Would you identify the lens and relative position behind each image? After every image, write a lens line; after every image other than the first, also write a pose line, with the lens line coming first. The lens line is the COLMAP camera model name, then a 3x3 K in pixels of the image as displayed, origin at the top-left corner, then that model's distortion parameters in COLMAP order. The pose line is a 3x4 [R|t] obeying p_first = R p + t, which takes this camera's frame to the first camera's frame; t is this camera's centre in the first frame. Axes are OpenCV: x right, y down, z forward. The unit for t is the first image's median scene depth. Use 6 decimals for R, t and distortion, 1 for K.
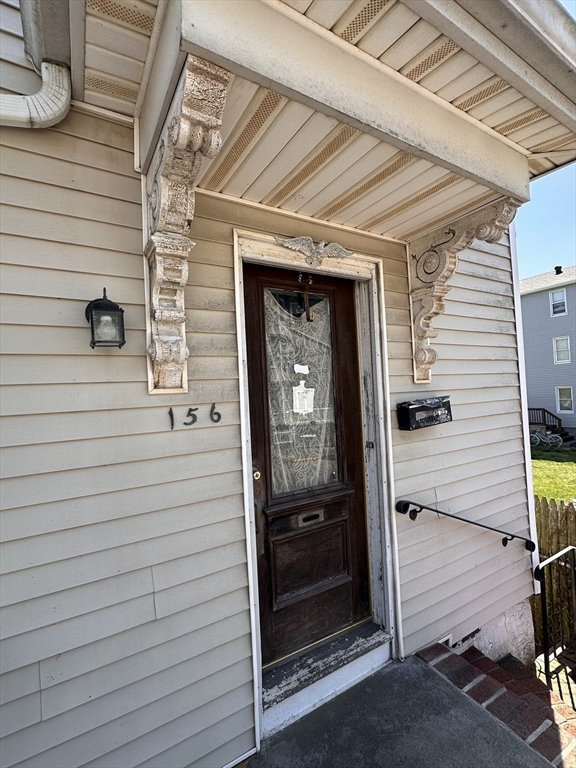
lens RADIAL K [[360.1, 0, 288.0], [0, 360.1, 384.0], [0, 0, 1]] dist [-0.002304, -0.000159]
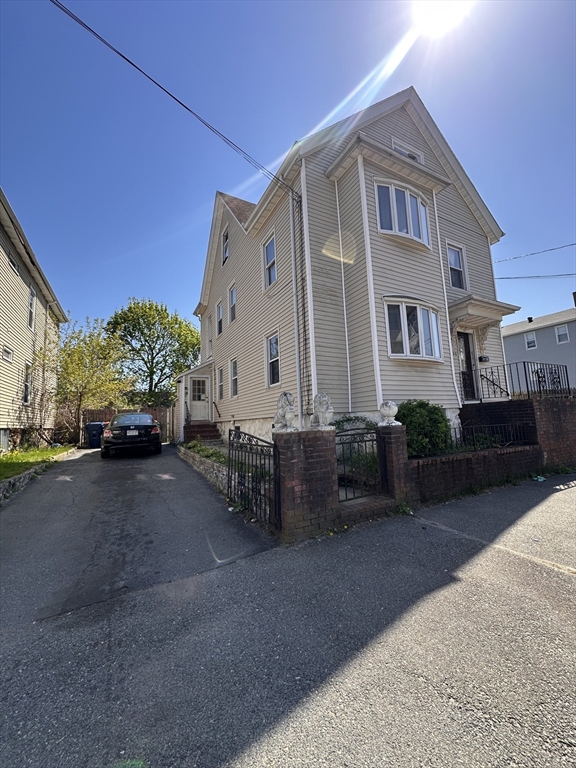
lens RADIAL K [[306.6, 0, 289.6], [0, 306.6, 384.0], [0, 0, 1]] dist [-0.002977, 0.000445]
pose [[0.998684, 0.001741, -0.051261, -2.278651], [-0.006375, 0.995887, -0.090384, 0.890246], [0.050893, 0.090592, 0.994587, -3.631822]]
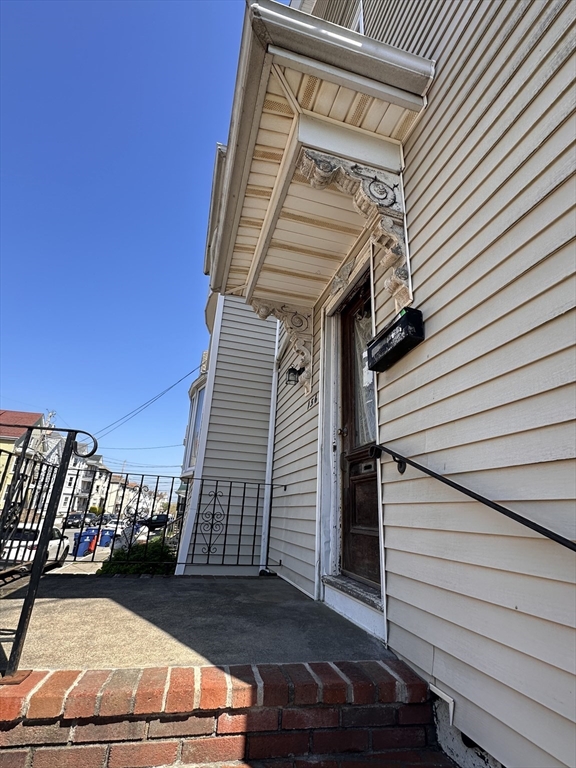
lens RADIAL K [[360.1, 0, 288.0], [0, 360.1, 384.0], [0, 0, 1]] dist [-0.002304, -0.000159]
pose [[-0.270844, -0.290475, -0.917751, 1.271070], [-0.003608, 0.953686, -0.300784, 0.454368], [0.962617, -0.078154, -0.259348, 1.042220]]
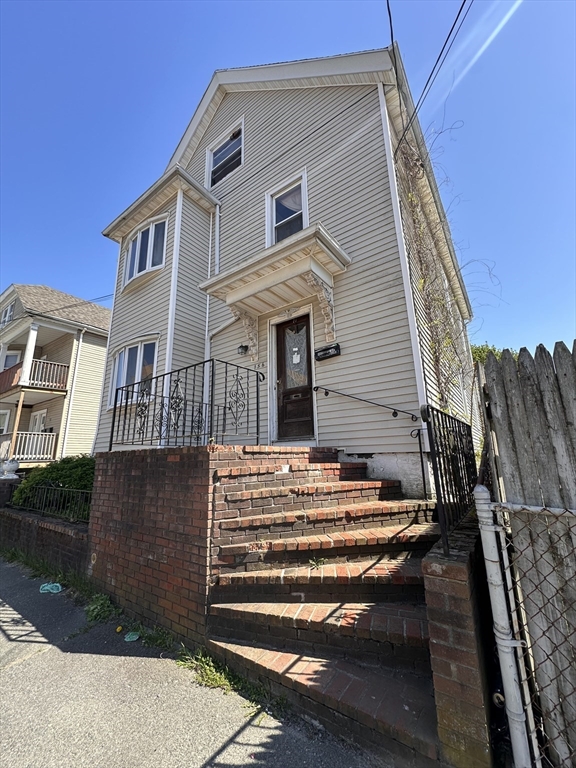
lens RADIAL K [[306.6, 0, 289.6], [0, 306.6, 384.0], [0, 0, 1]] dist [-0.002977, 0.000445]
pose [[0.397870, -0.179145, -0.899781, 2.273507], [0.030141, 0.982773, -0.182341, 0.711512], [0.916946, 0.045428, 0.396416, -0.065583]]
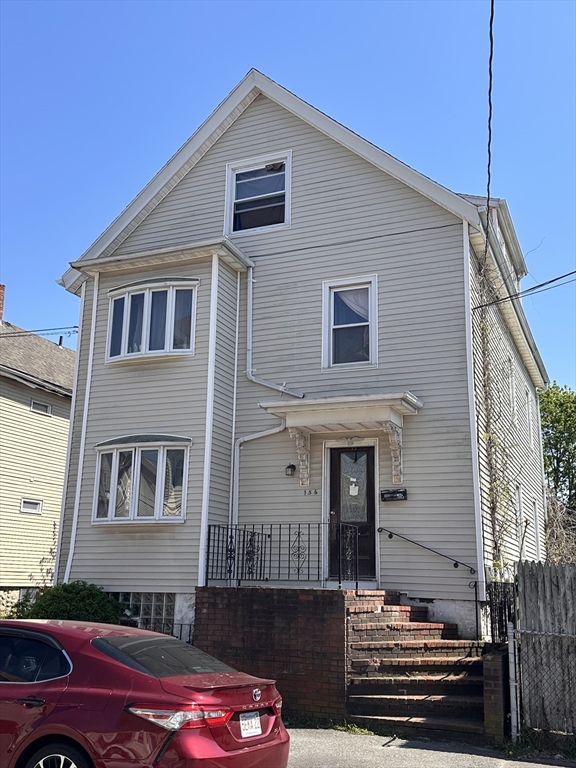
lens RADIAL K [[780.4, 0, 284.1], [0, 780.4, 384.7], [0, 0, 1]] dist [0.222015, -0.501846]
pose [[0.584927, -0.139407, -0.799016, 4.755730], [-0.027238, 0.981186, -0.191132, 0.420136], [0.810629, 0.133562, 0.570125, -3.077730]]
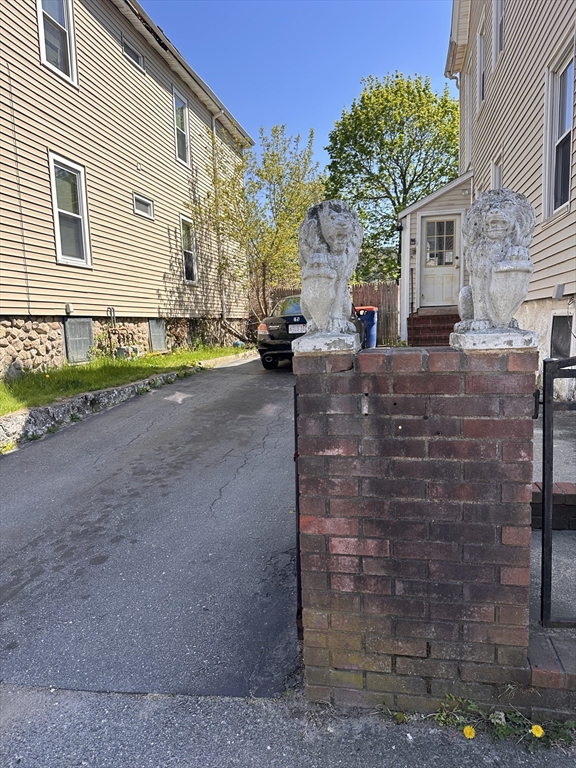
lens RADIAL K [[537.4, 0, 287.6], [0, 537.4, 385.7], [0, 0, 1]] dist [0.069908, -0.099754]
pose [[0.737984, 0.106951, -0.666289, -1.837527], [0.011769, 0.985171, 0.171173, 0.913693], [0.674716, -0.134164, 0.725781, -2.529320]]
